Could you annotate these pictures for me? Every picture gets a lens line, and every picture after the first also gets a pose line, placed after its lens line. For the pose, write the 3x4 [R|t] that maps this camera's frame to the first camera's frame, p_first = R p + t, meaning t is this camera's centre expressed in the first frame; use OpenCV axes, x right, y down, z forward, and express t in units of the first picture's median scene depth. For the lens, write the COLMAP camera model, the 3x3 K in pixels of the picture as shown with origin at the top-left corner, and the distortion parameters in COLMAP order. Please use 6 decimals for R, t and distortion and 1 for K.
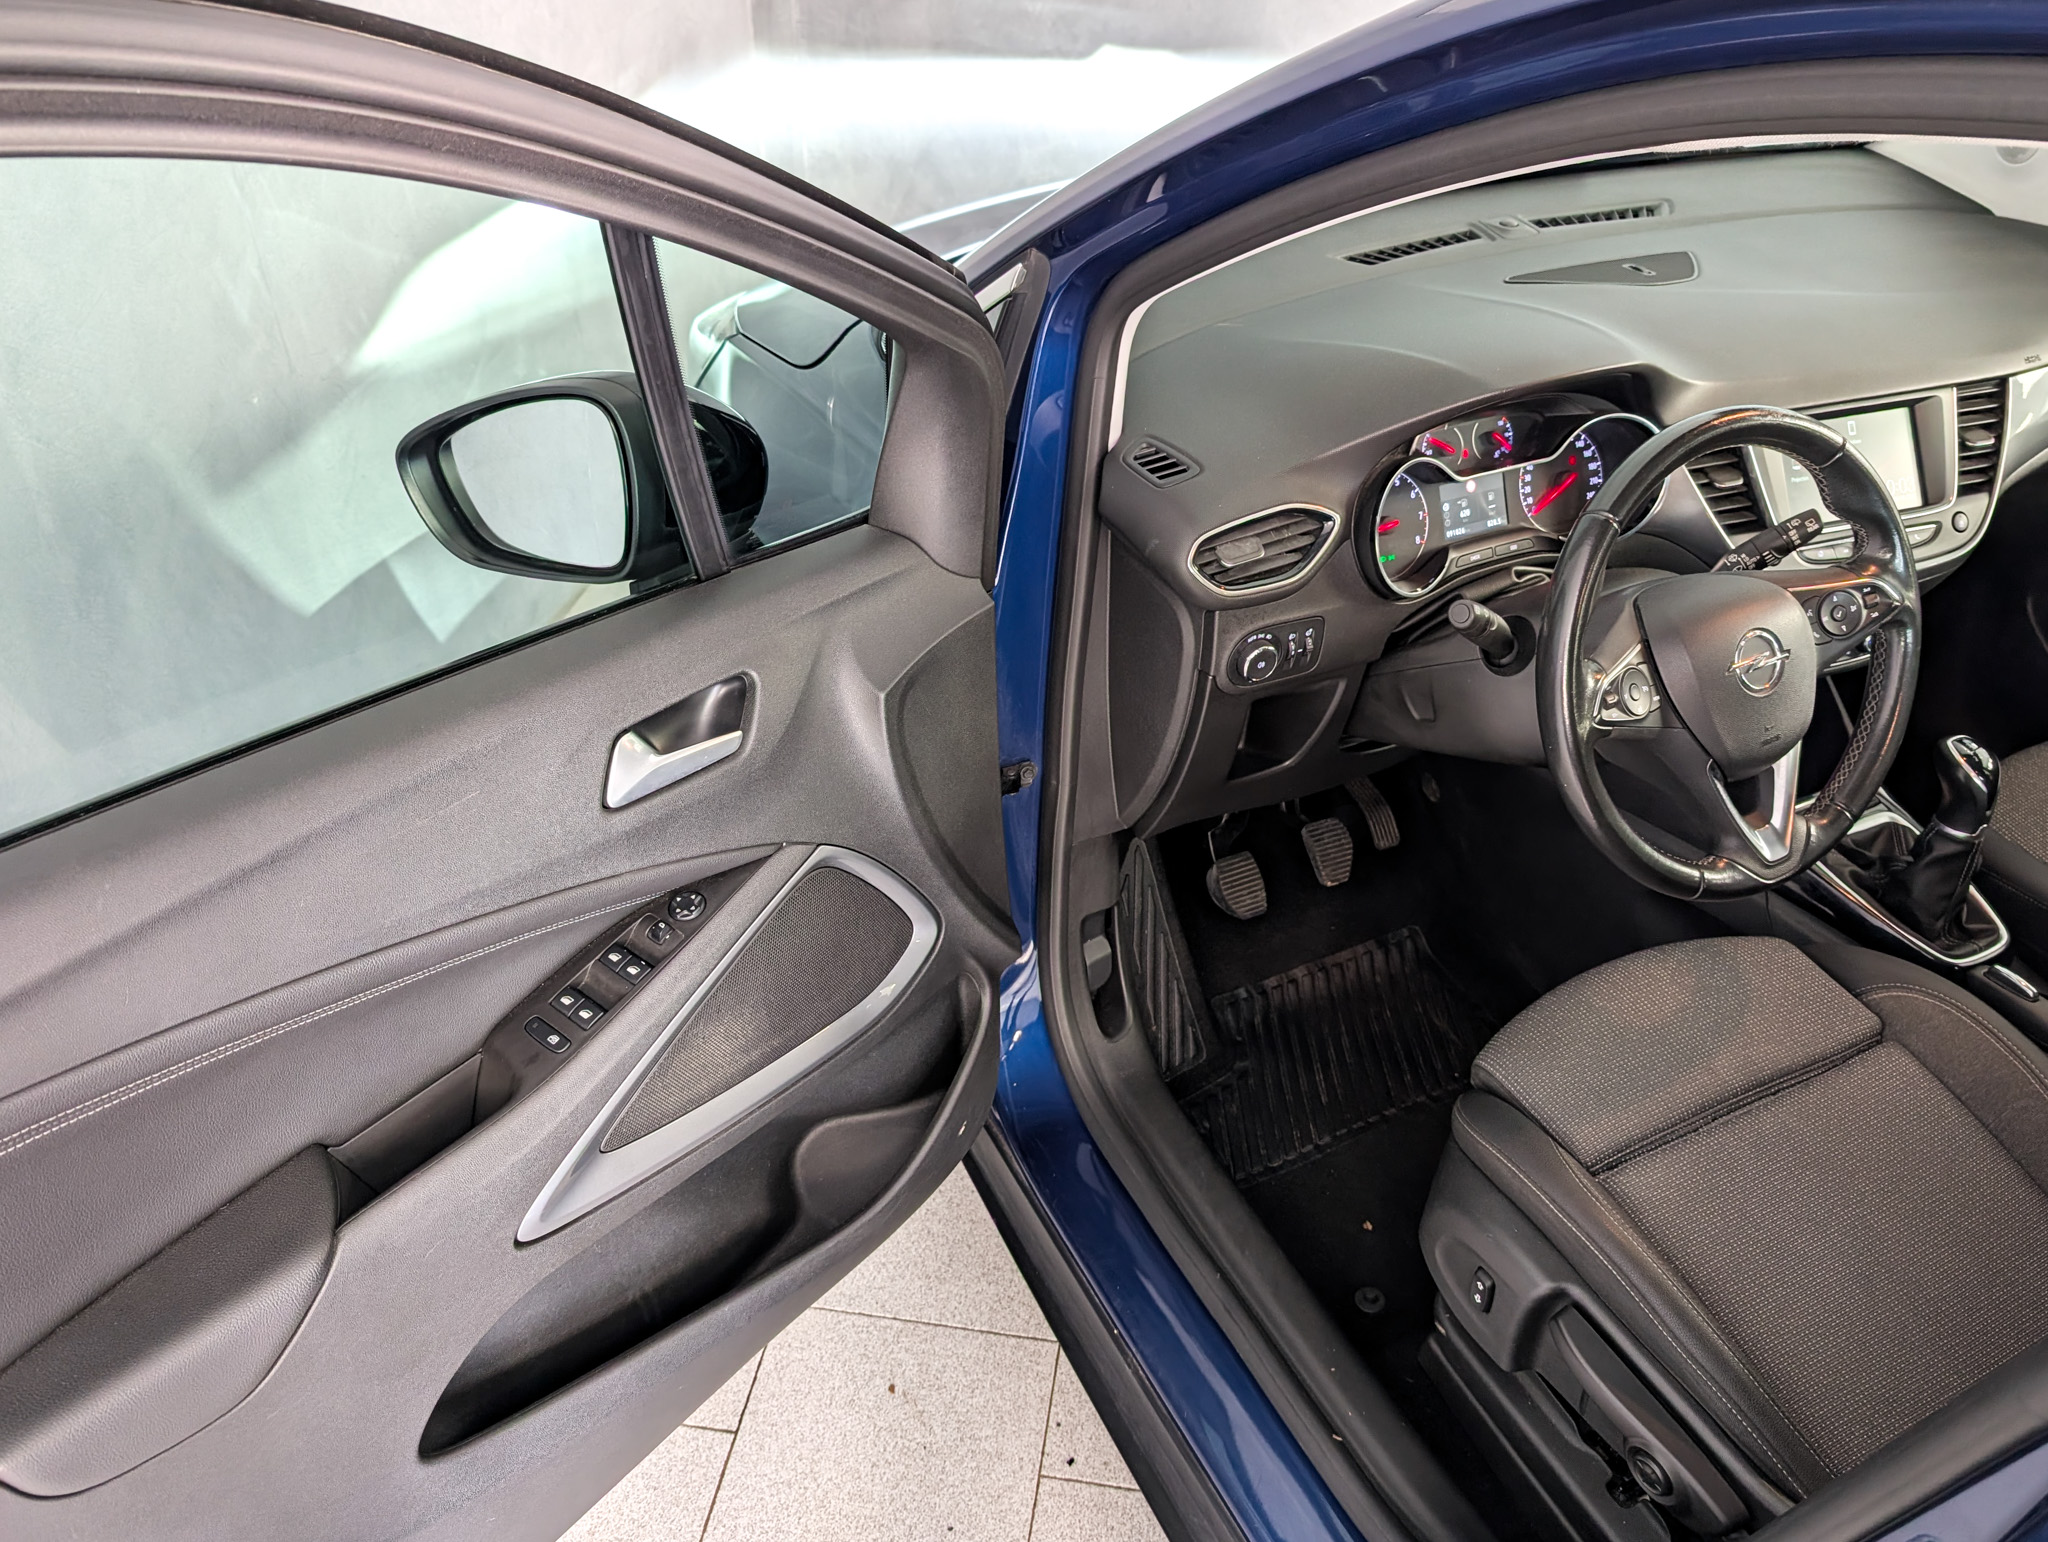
lens RADIAL K [[1500.8, 0, 1027.3], [0, 1500.8, 768.4], [0, 0, 1]] dist [0.002195, -0.005213]
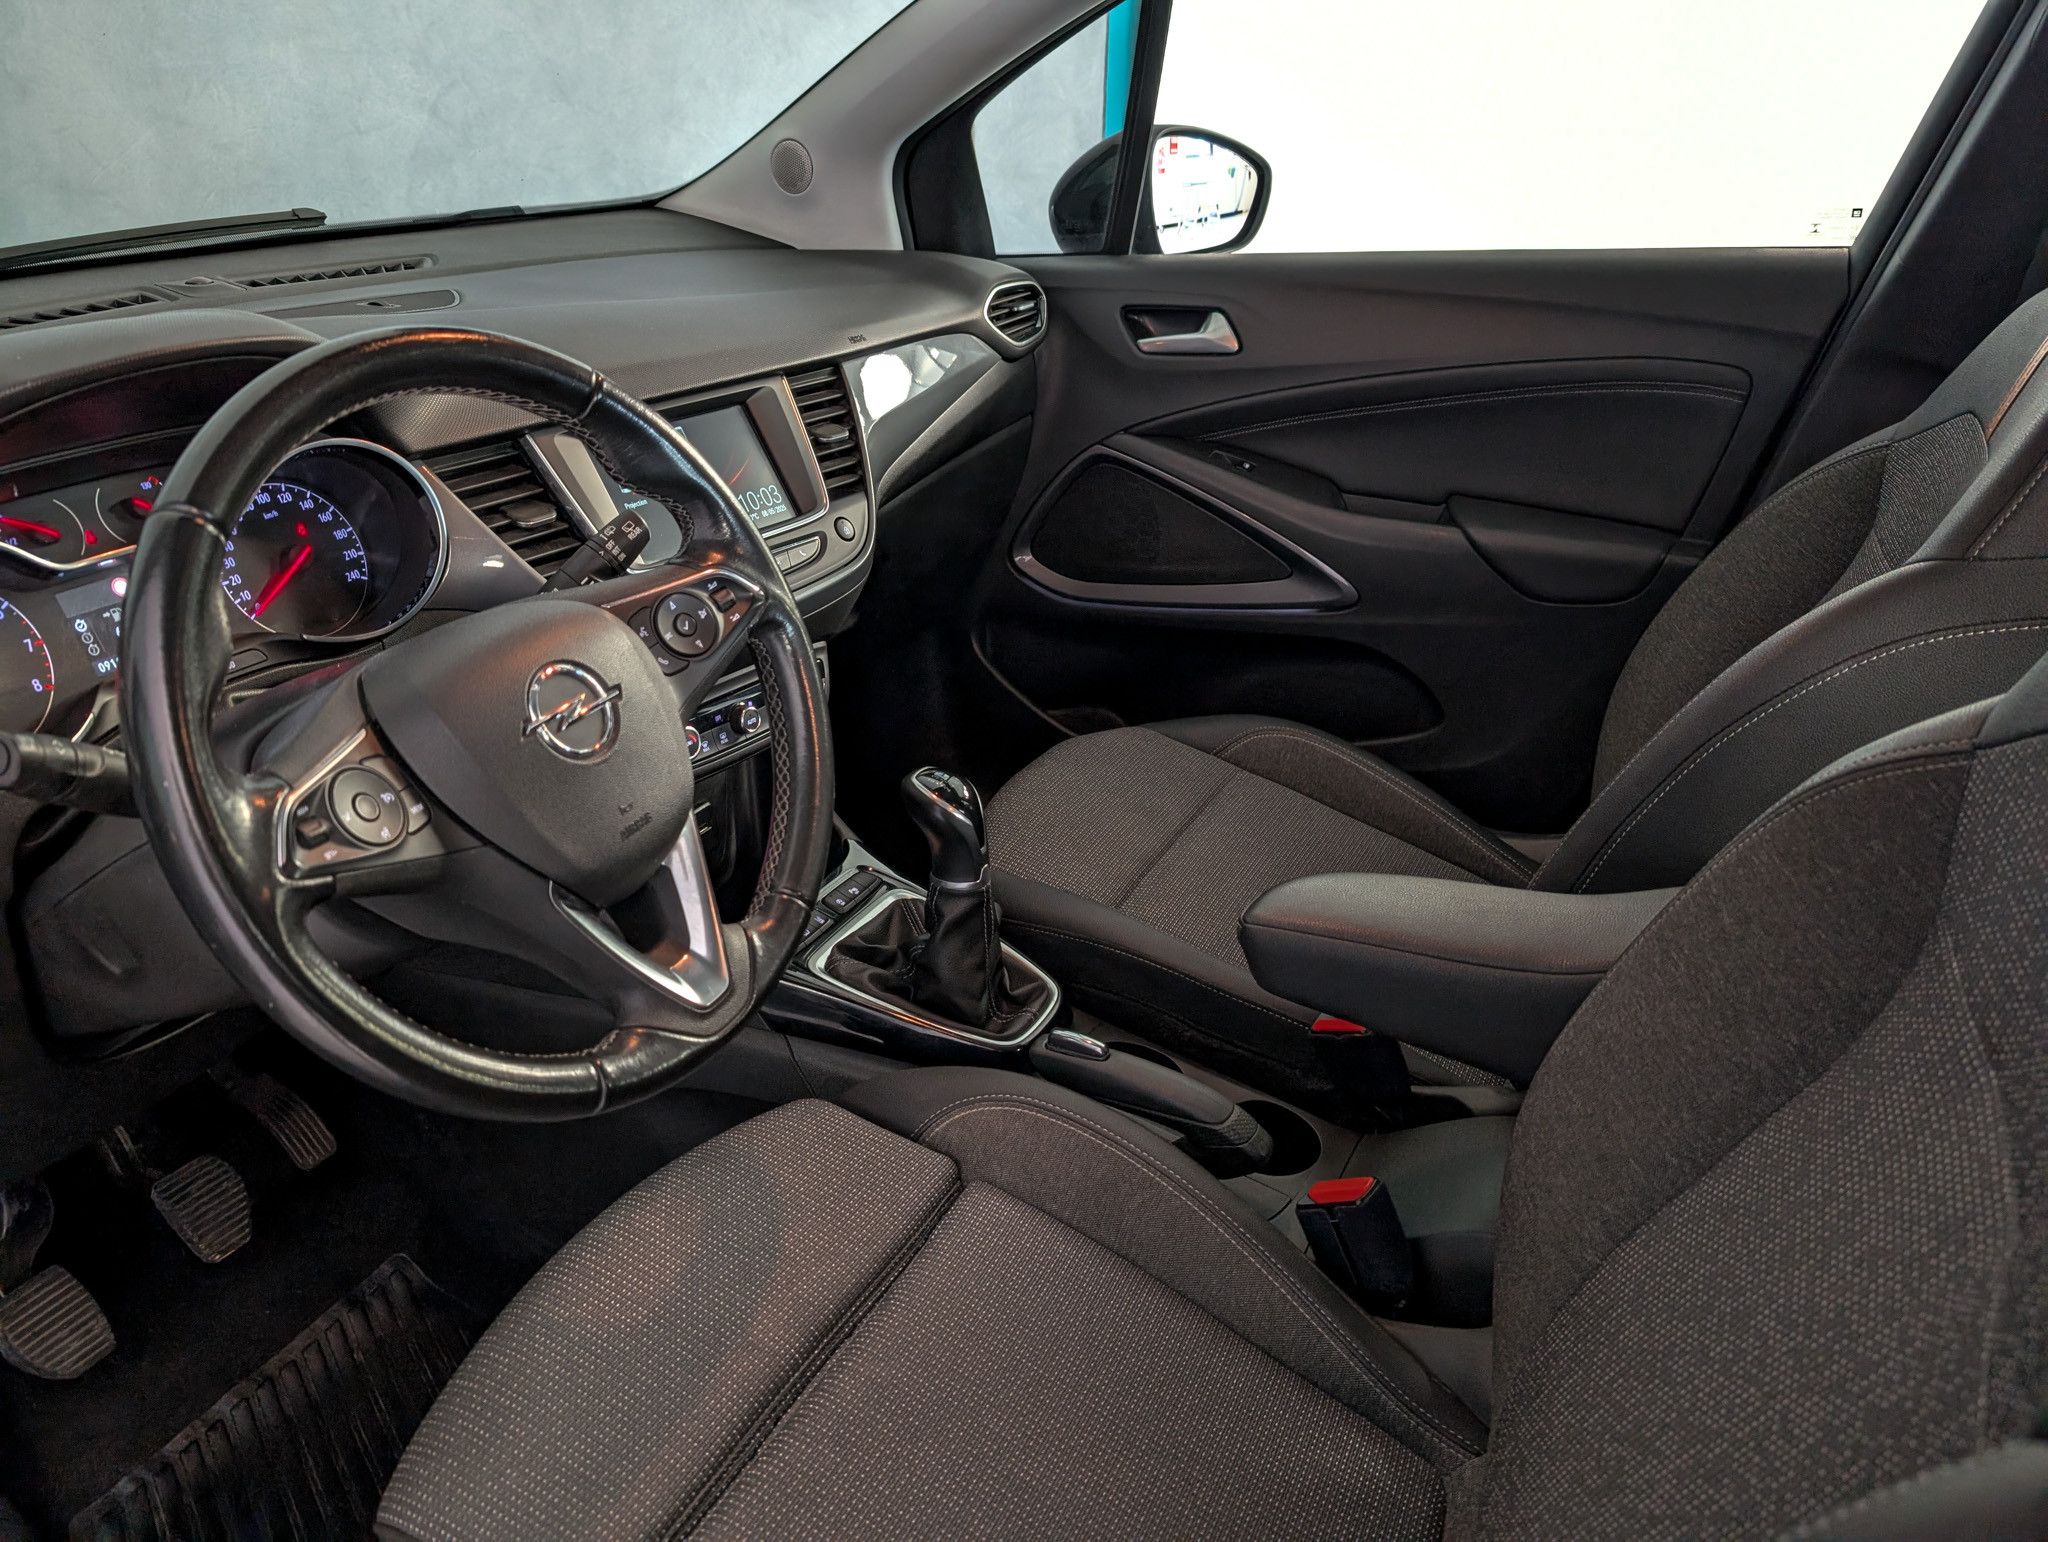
lens RADIAL K [[1456.8, 0, 1018.1], [0, 1456.8, 768.3], [0, 0, 1]] dist [-0.004110, 0.002712]
pose [[0.802447, -0.252455, 0.540689, 0.250715], [0.335288, 0.940293, -0.058572, 0.040469], [-0.493619, 0.228288, 0.839181, 0.336572]]
